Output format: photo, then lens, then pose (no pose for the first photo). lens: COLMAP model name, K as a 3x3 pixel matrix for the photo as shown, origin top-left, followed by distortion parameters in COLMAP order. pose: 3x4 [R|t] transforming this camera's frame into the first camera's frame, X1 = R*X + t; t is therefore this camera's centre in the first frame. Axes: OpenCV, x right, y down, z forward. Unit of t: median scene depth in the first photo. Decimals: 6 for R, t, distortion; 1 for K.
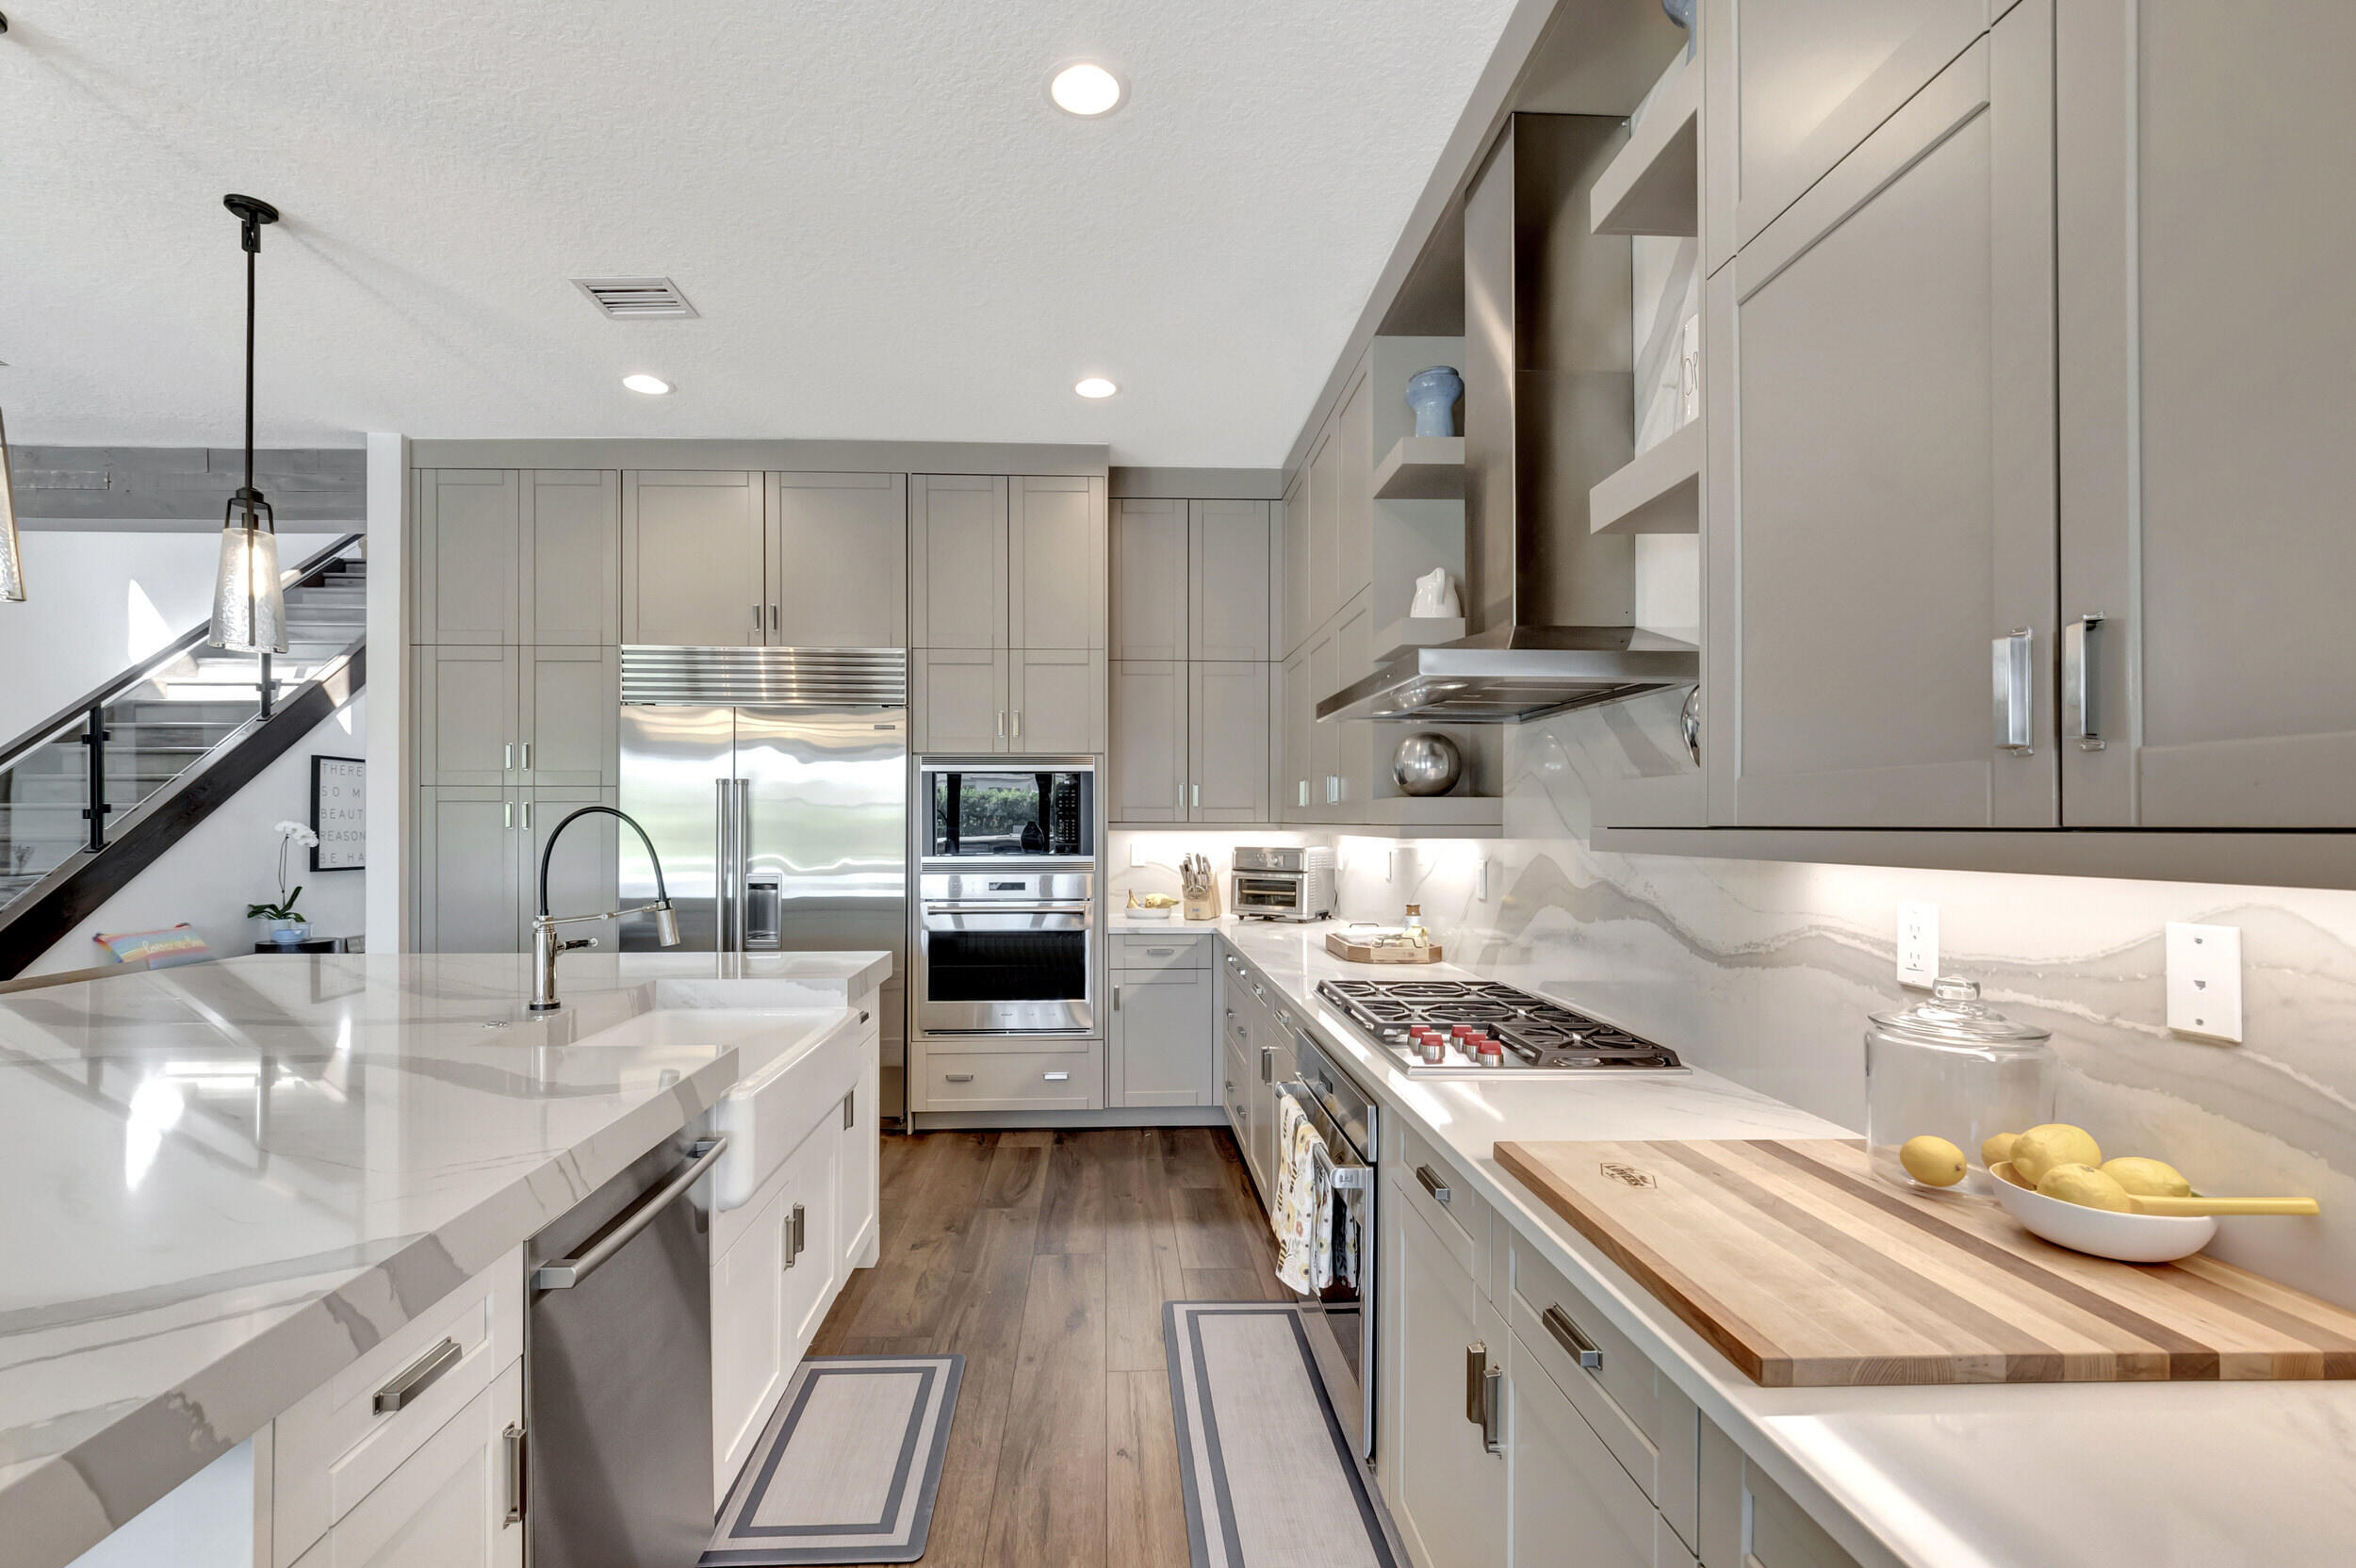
lens RADIAL K [[1048.0, 0, 1152.4], [0, 1048.0, 820.0], [0, 0, 1]] dist [-0.005557, -0.000342]
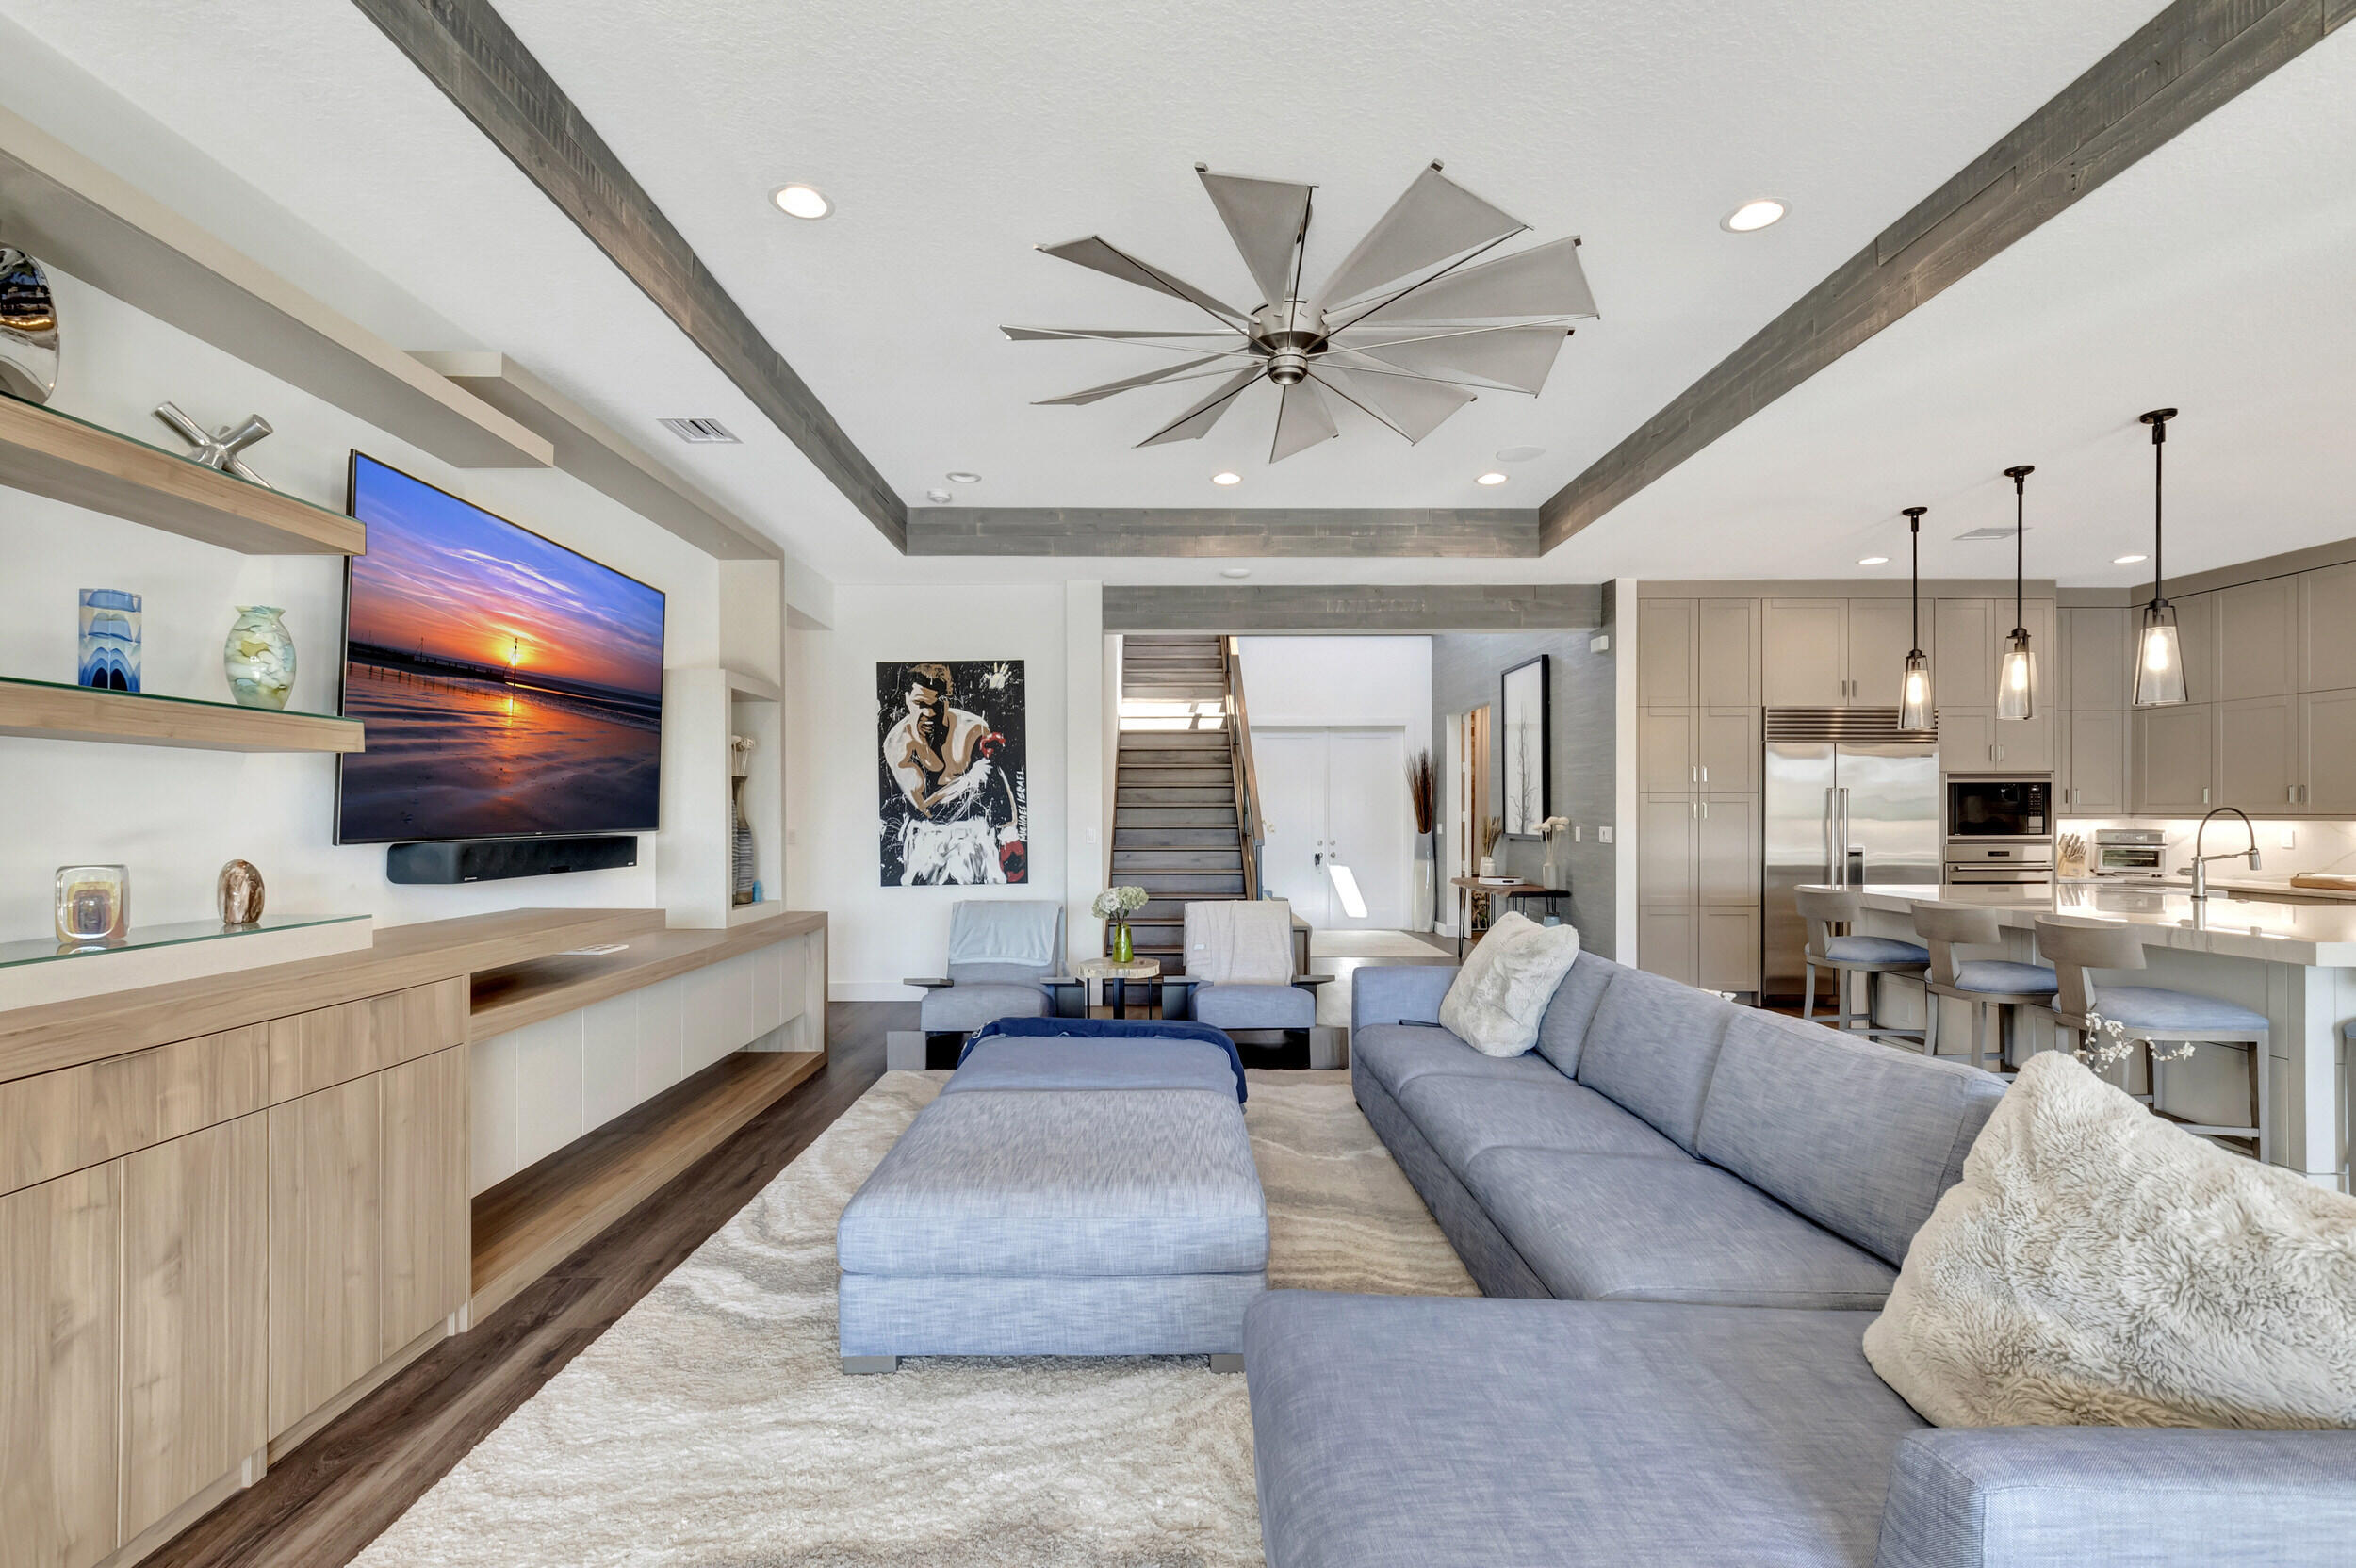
lens RADIAL K [[1048.0, 0, 1150.9], [0, 1048.0, 806.8], [0, 0, 1]] dist [-0.005557, -0.000342]
pose [[0.999934, -0.002886, -0.011083, -1.446836], [0.002814, 0.999975, -0.006454, -0.001993], [0.011102, 0.006423, 0.999918, -0.664274]]
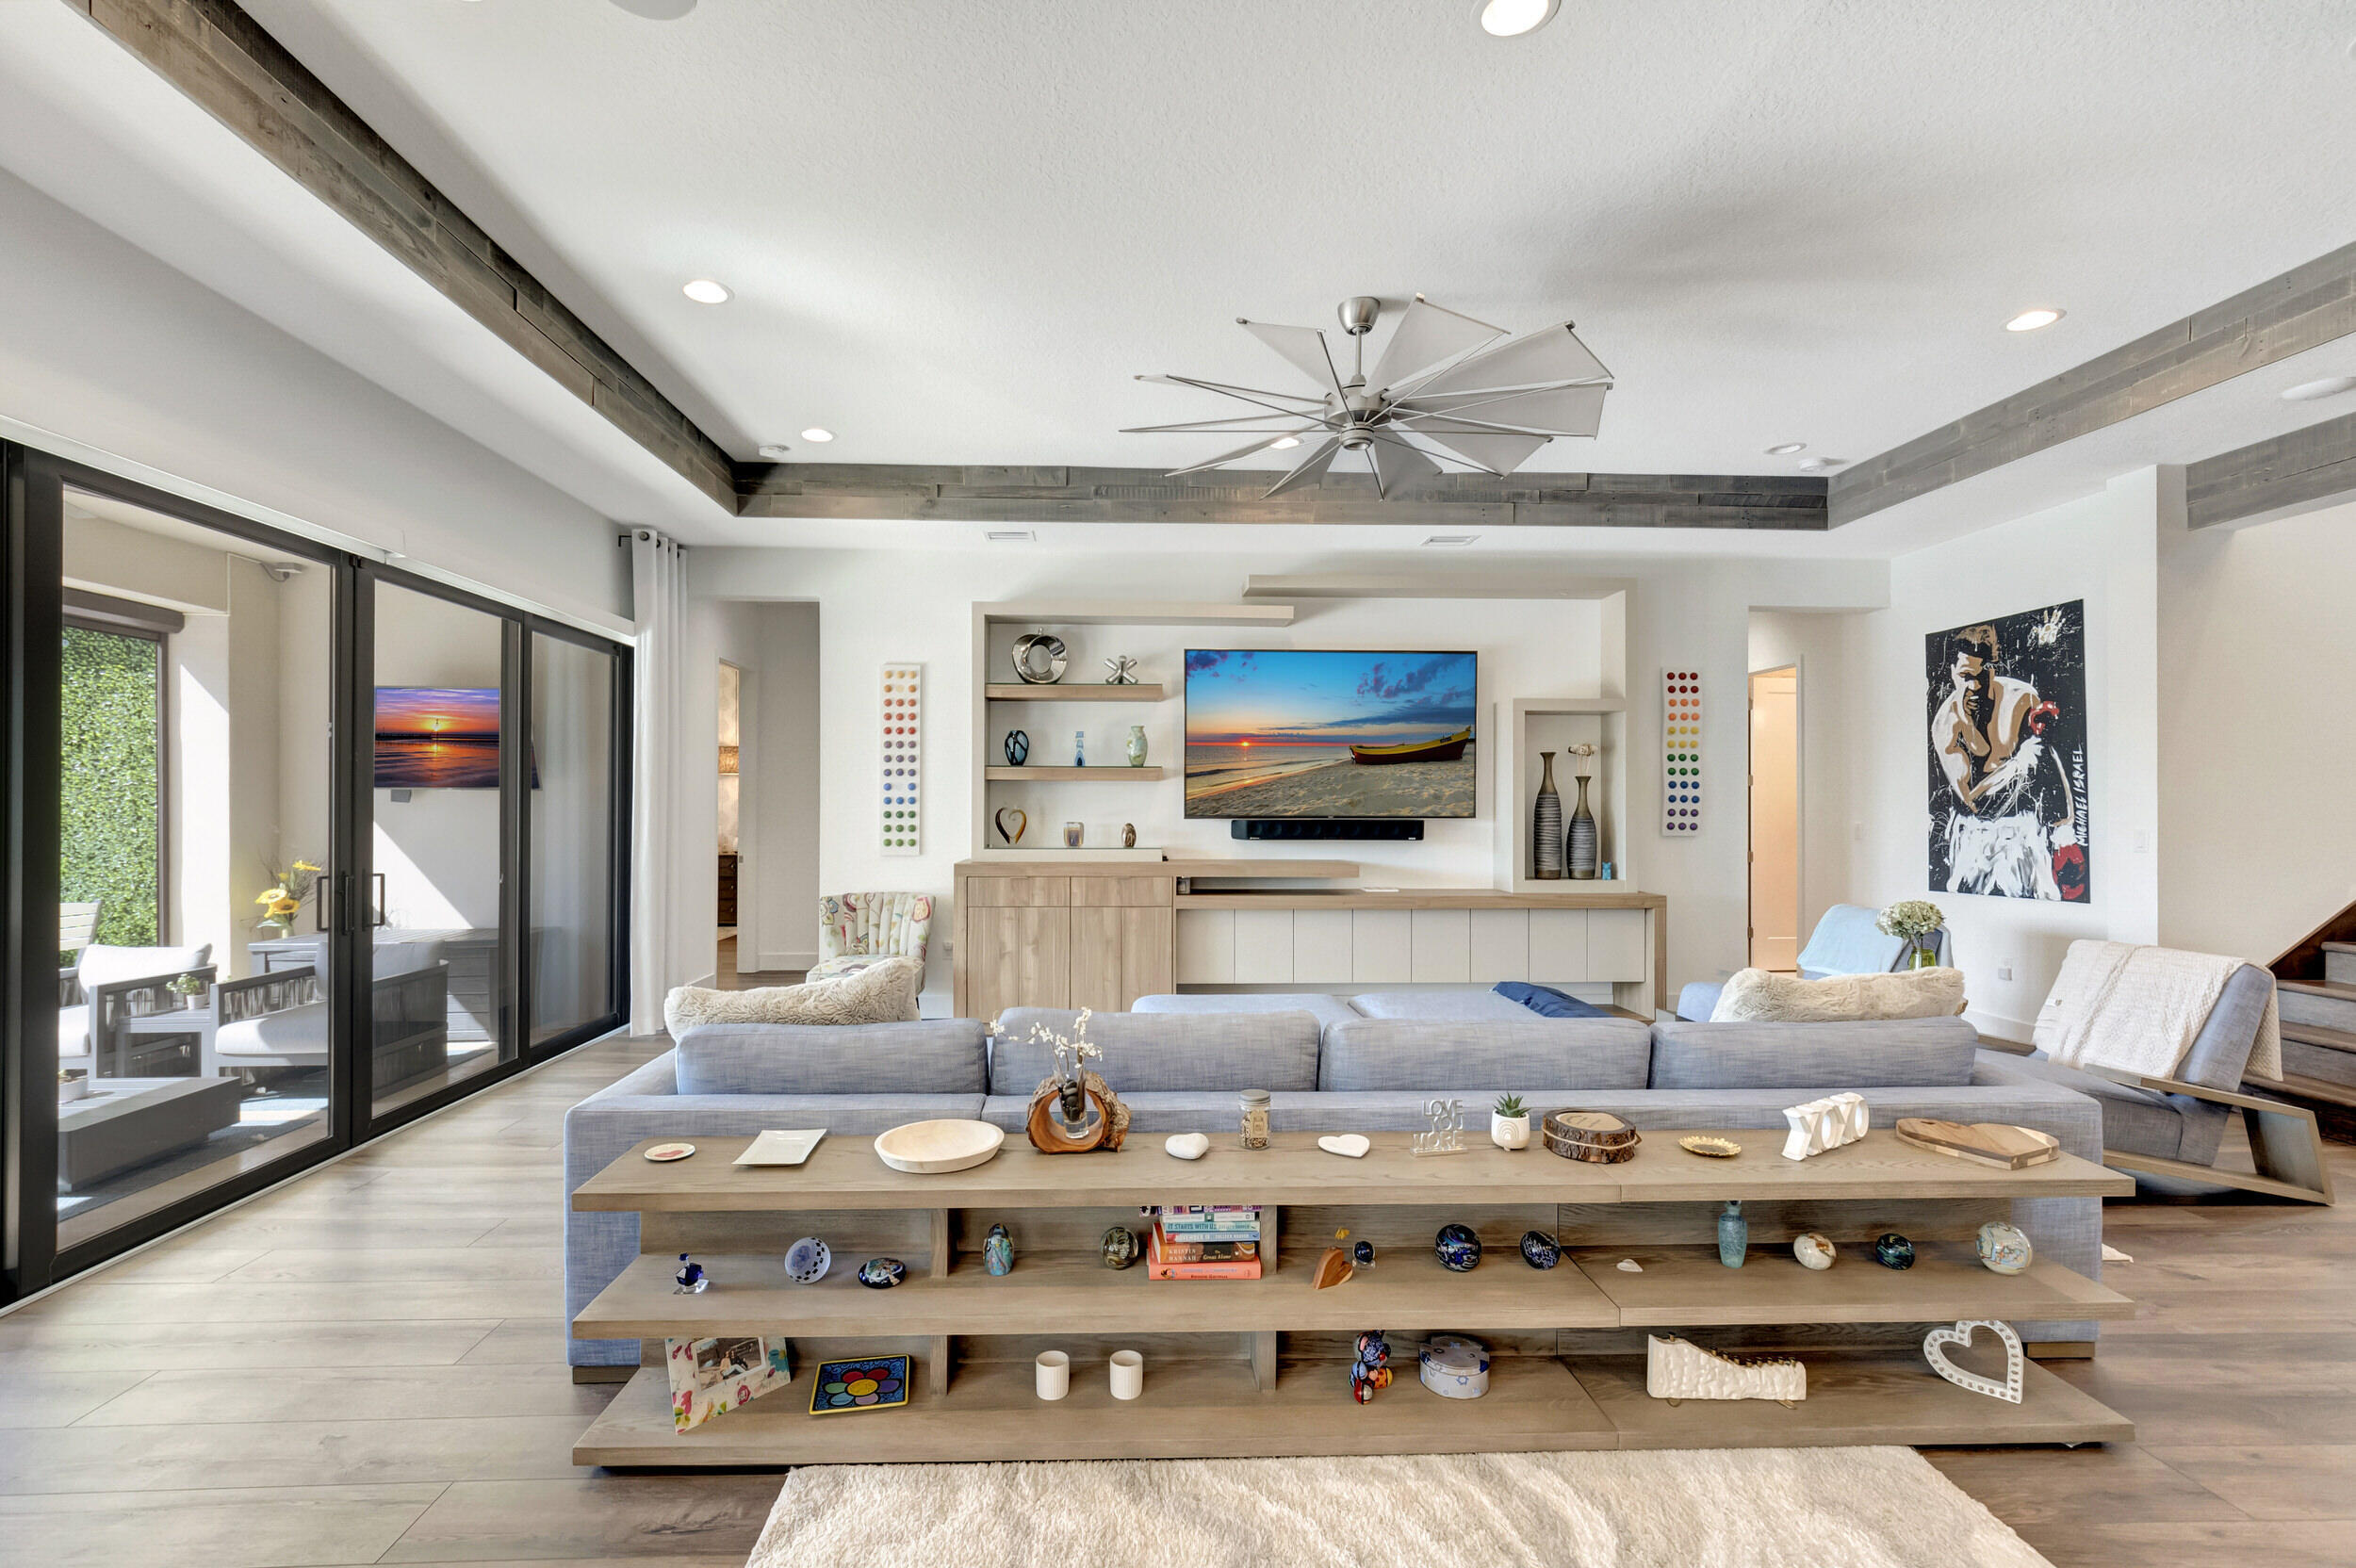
lens RADIAL K [[1048.0, 0, 1166.2], [0, 1048.0, 802.2], [0, 0, 1]] dist [-0.005557, -0.000342]
pose [[0.022981, -0.004273, -0.999727, -0.460328], [-0.001087, 0.999990, -0.004299, -0.002751], [0.999735, 0.001185, 0.022976, -0.096671]]
